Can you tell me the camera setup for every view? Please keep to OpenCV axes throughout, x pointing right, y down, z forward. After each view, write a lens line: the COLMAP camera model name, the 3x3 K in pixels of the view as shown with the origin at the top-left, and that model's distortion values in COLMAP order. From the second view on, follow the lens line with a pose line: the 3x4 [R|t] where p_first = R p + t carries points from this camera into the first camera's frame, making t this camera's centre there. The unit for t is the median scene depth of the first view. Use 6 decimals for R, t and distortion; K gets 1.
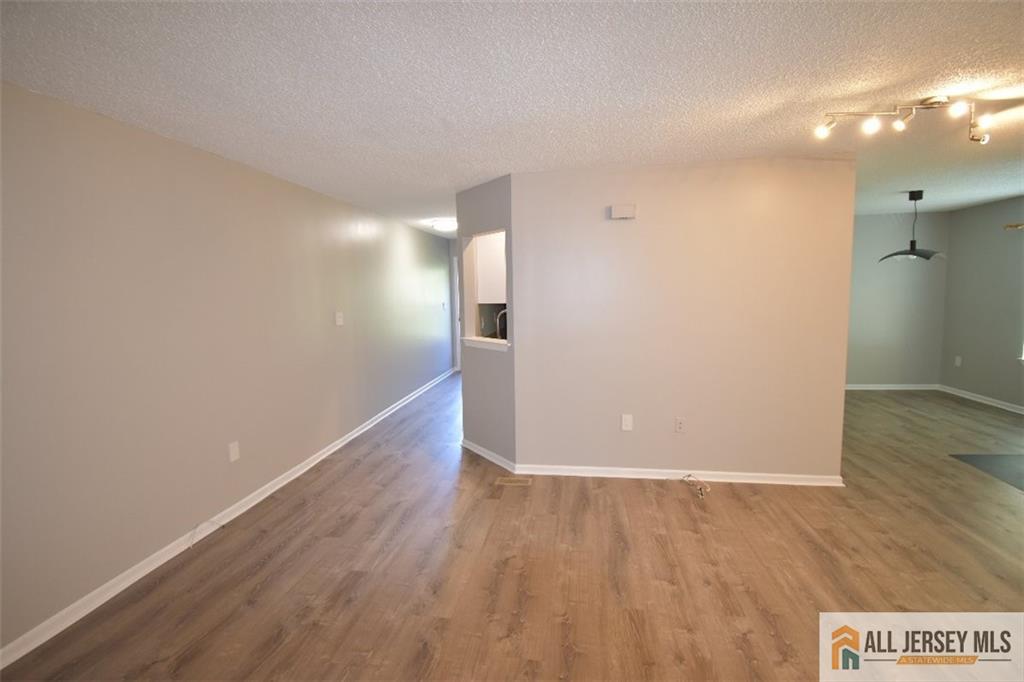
lens RADIAL K [[450.1, 0, 508.7], [0, 450.1, 340.2], [0, 0, 1]] dist [0.028079, -0.024524]
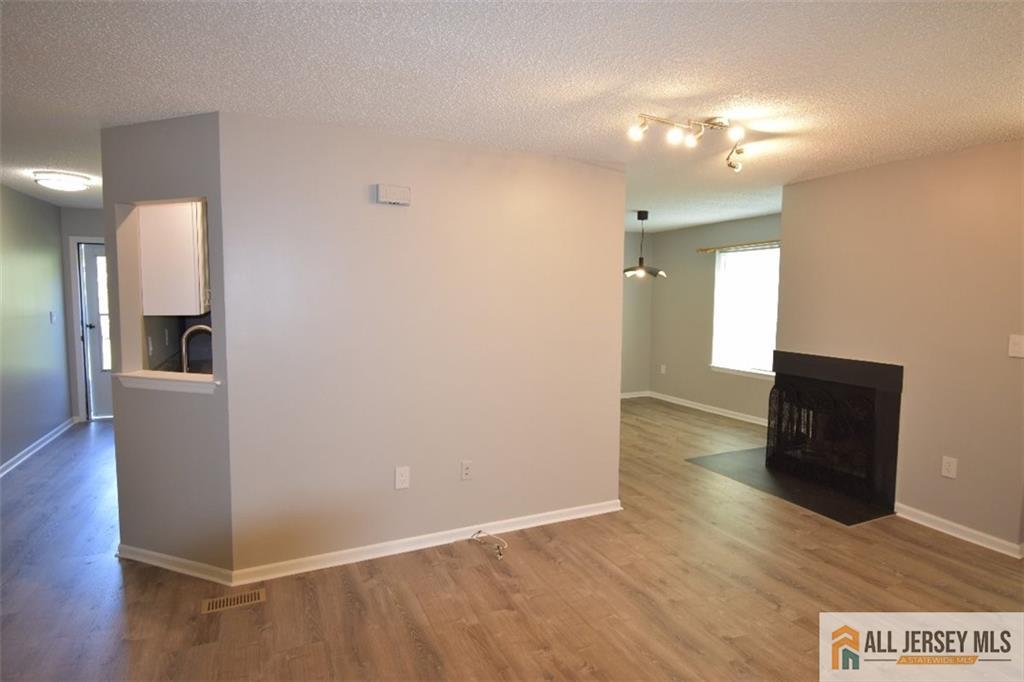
lens RADIAL K [[545.6, 0, 512.0], [0, 545.6, 341.0], [0, 0, 1]] dist [0.022379, -0.027652]
pose [[0.835379, -0.020713, 0.549284, -0.079158], [0.036924, 0.999147, -0.018480, -0.019593], [-0.548433, 0.035720, 0.835431, 0.145650]]
